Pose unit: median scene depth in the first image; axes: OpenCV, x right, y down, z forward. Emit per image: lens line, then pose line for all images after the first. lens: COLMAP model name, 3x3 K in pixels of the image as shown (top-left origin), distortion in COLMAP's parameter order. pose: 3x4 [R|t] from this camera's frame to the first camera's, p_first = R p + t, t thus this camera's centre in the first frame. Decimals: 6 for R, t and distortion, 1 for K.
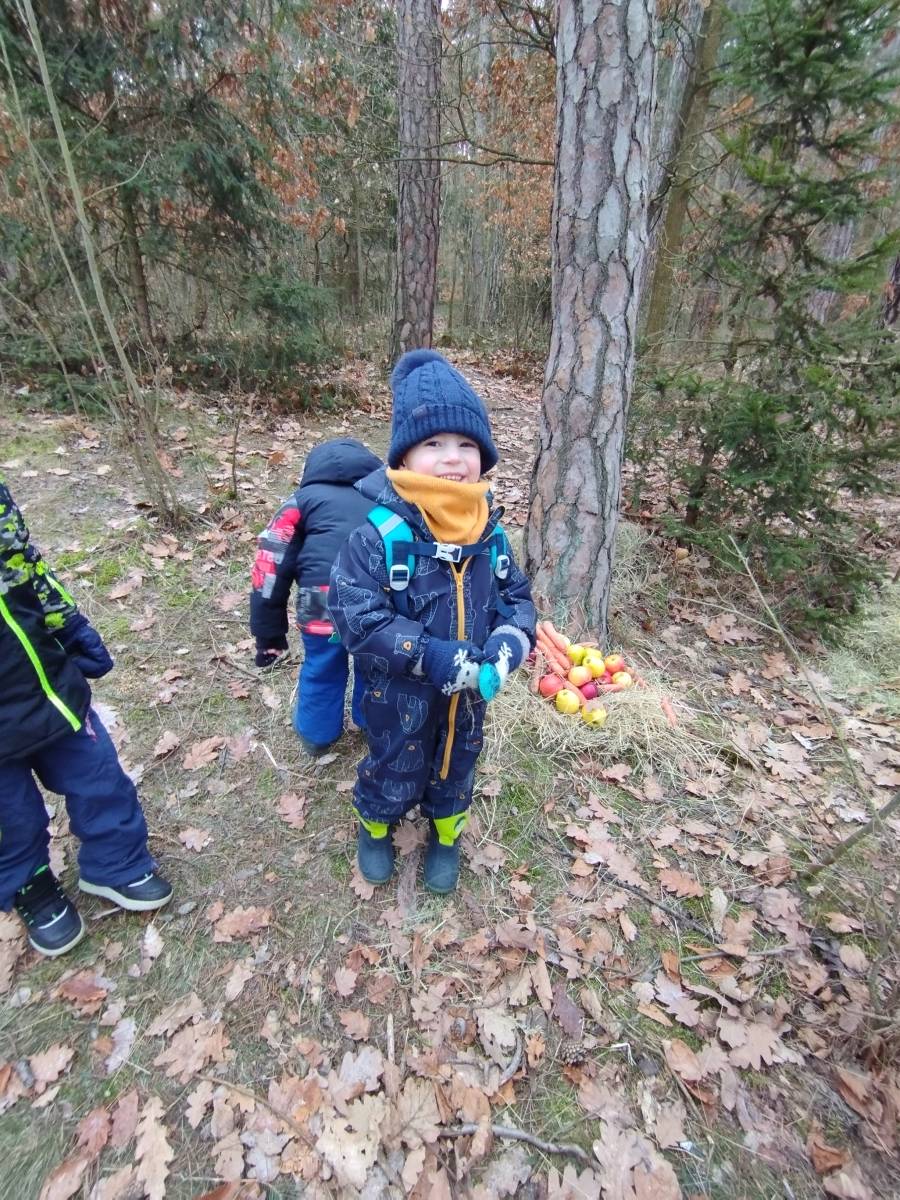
lens RADIAL K [[554.6, 0, 435.2], [0, 554.6, 624.6], [0, 0, 1]] dist [0.001248, -0.000921]
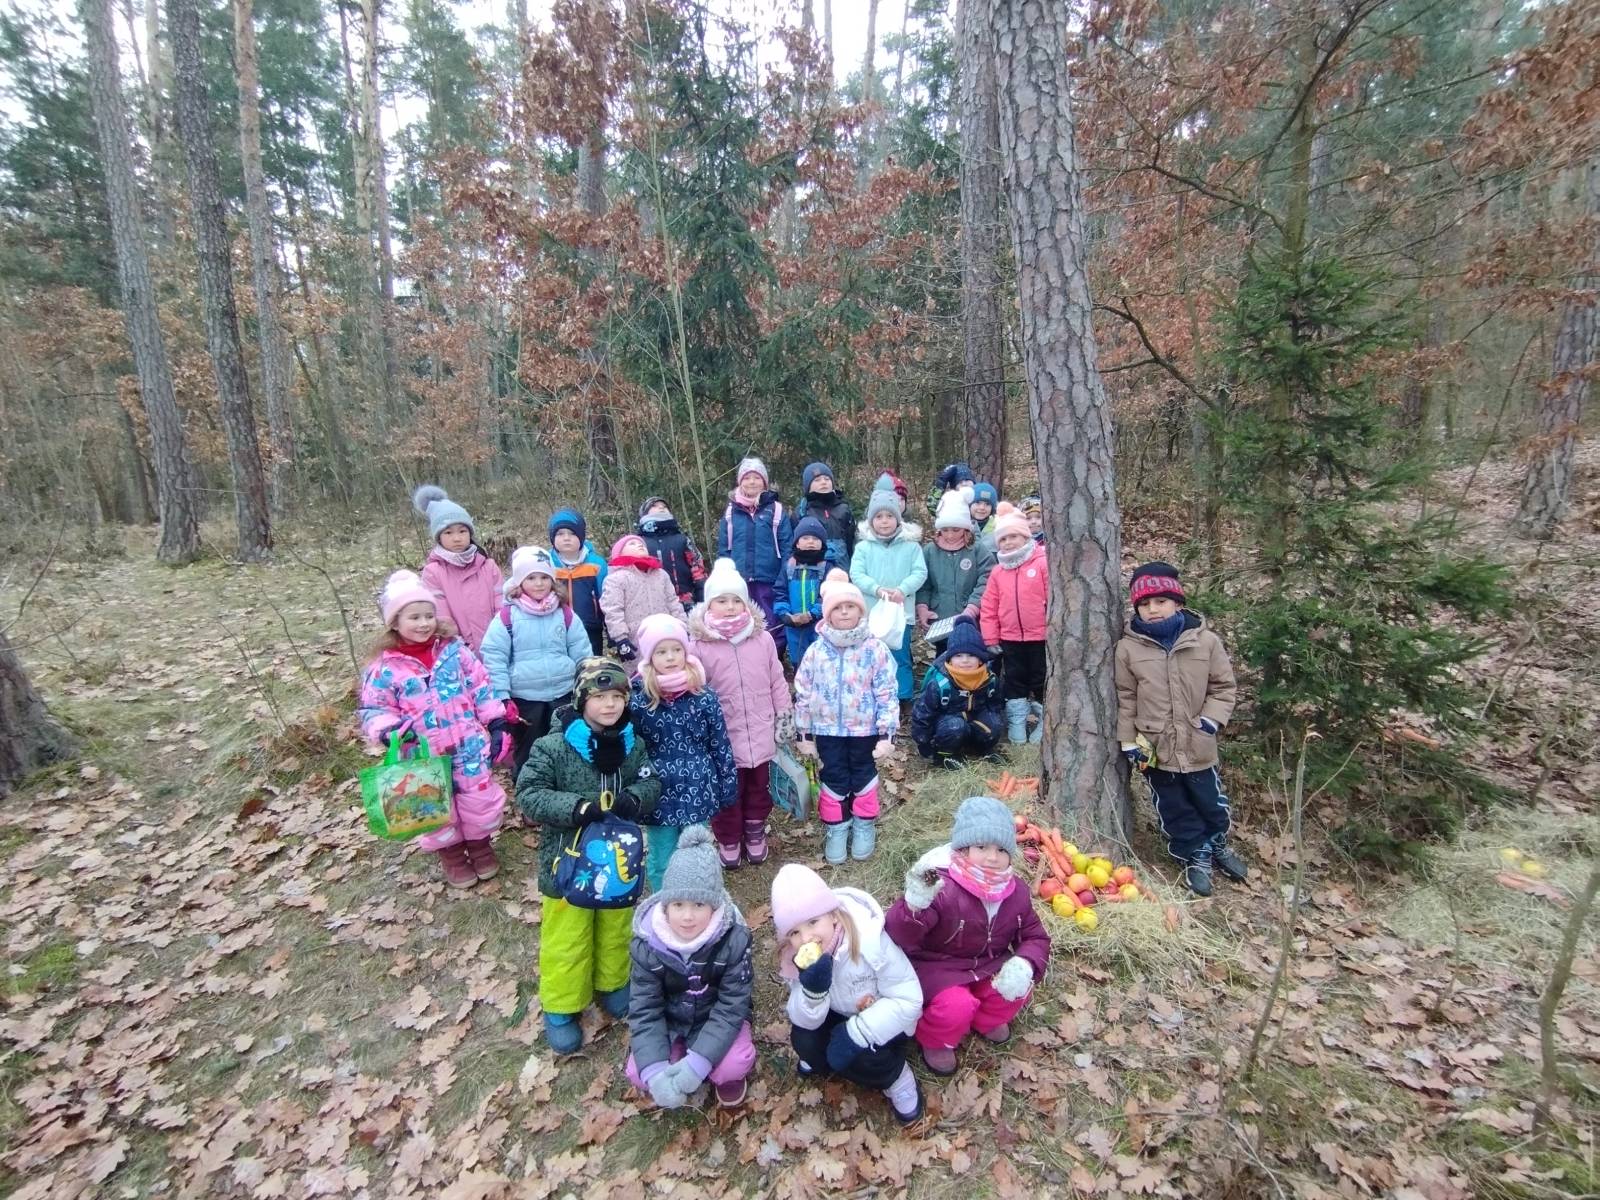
lens RADIAL K [[739.4, 0, 828.0], [0, 739.4, 621.8], [0, 0, 1]] dist [0.001248, -0.000921]
pose [[0.953078, -0.027134, -0.301506, 0.243762], [-0.052307, 0.966234, -0.252300, -0.012362], [0.298171, 0.256232, 0.919478, -0.638003]]
